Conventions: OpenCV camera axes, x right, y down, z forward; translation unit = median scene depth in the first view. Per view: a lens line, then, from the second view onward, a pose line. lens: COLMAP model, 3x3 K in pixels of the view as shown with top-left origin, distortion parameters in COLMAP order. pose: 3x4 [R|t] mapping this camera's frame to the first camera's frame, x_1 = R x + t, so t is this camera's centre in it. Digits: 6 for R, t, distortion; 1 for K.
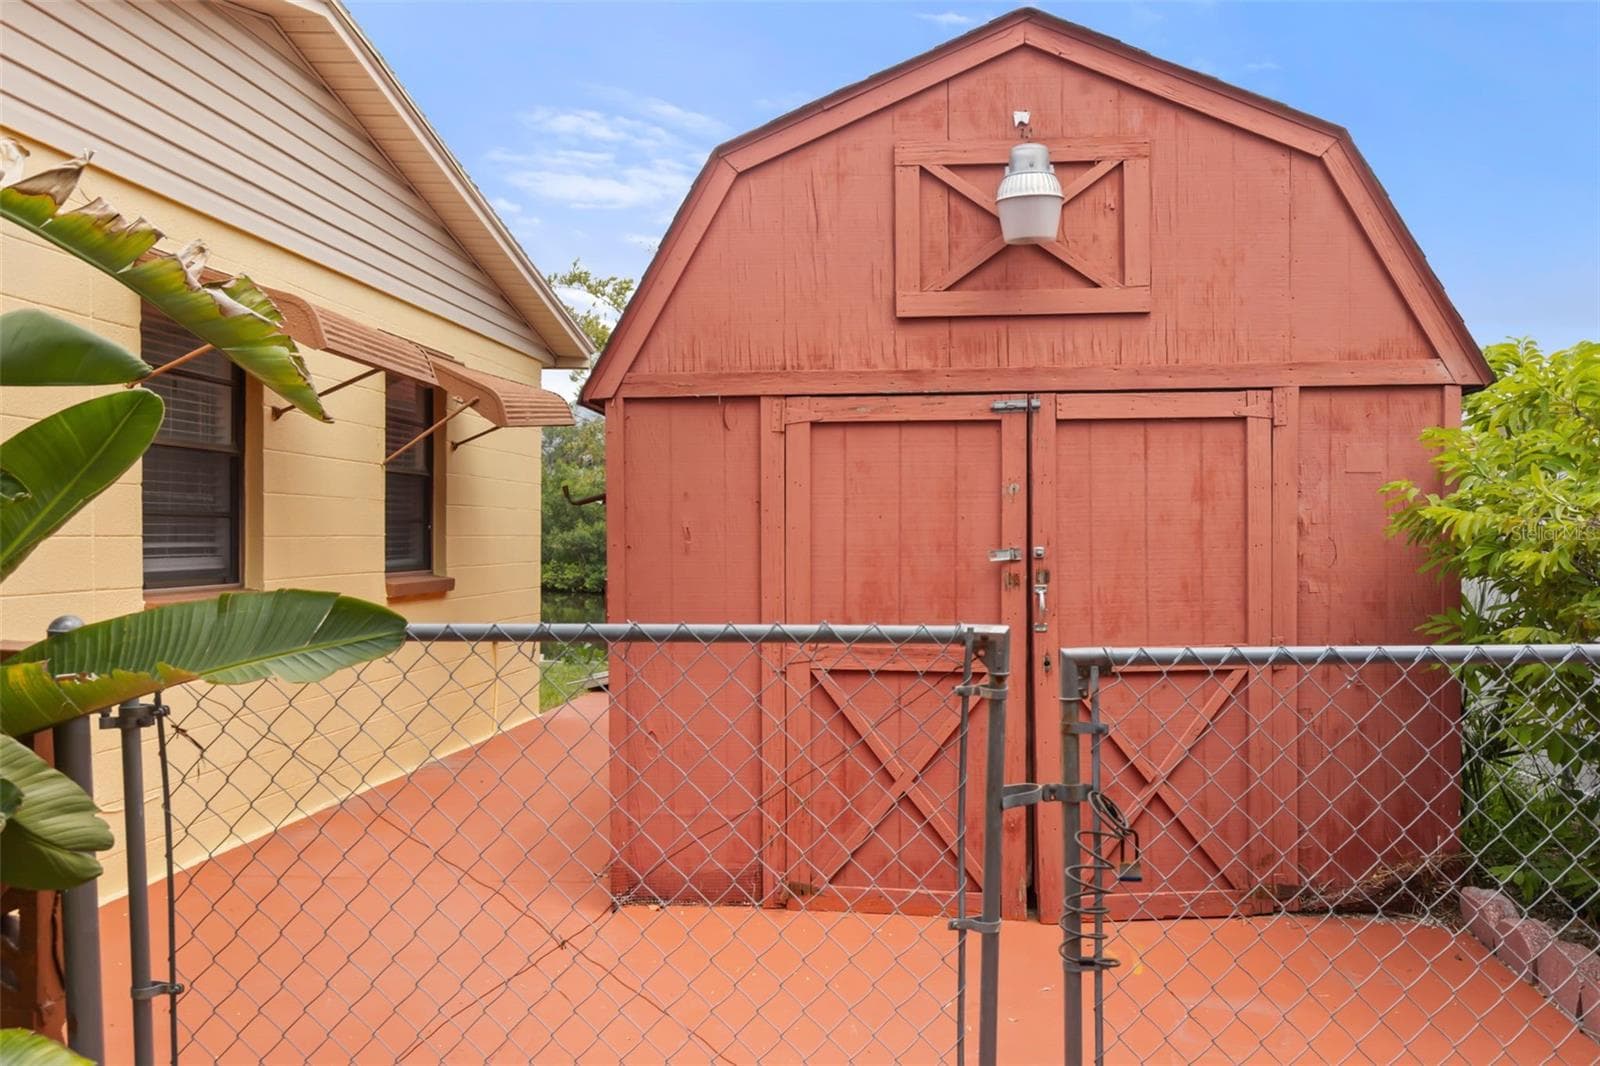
lens RADIAL K [[1153.1, 0, 800.0], [0, 1153.1, 533.0], [0, 0, 1]] dist [-0.008006, -0.001972]
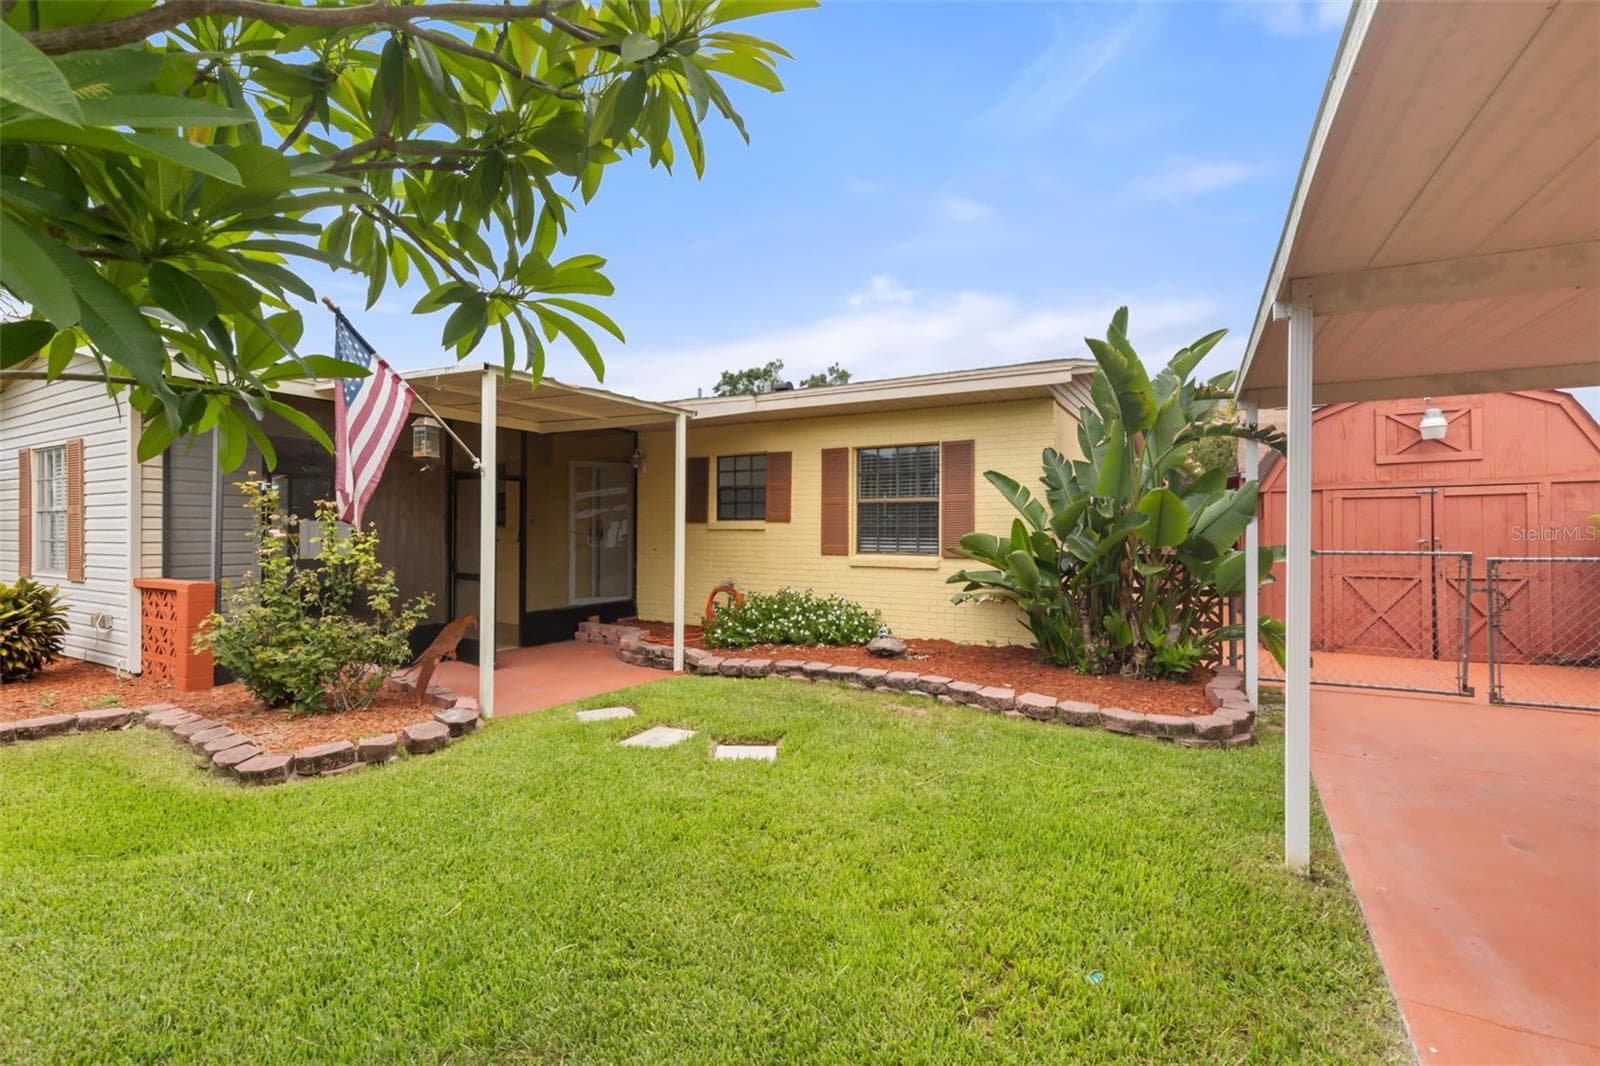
lens RADIAL K [[691.1, 0, 799.8], [0, 691.1, 524.4], [0, 0, 1]] dist [0.000107, -0.000002]
pose [[0.920147, -0.007801, -0.391496, -0.627061], [0.001901, 0.999879, -0.015455, 0.002995], [0.391569, 0.013477, 0.920050, -1.343603]]
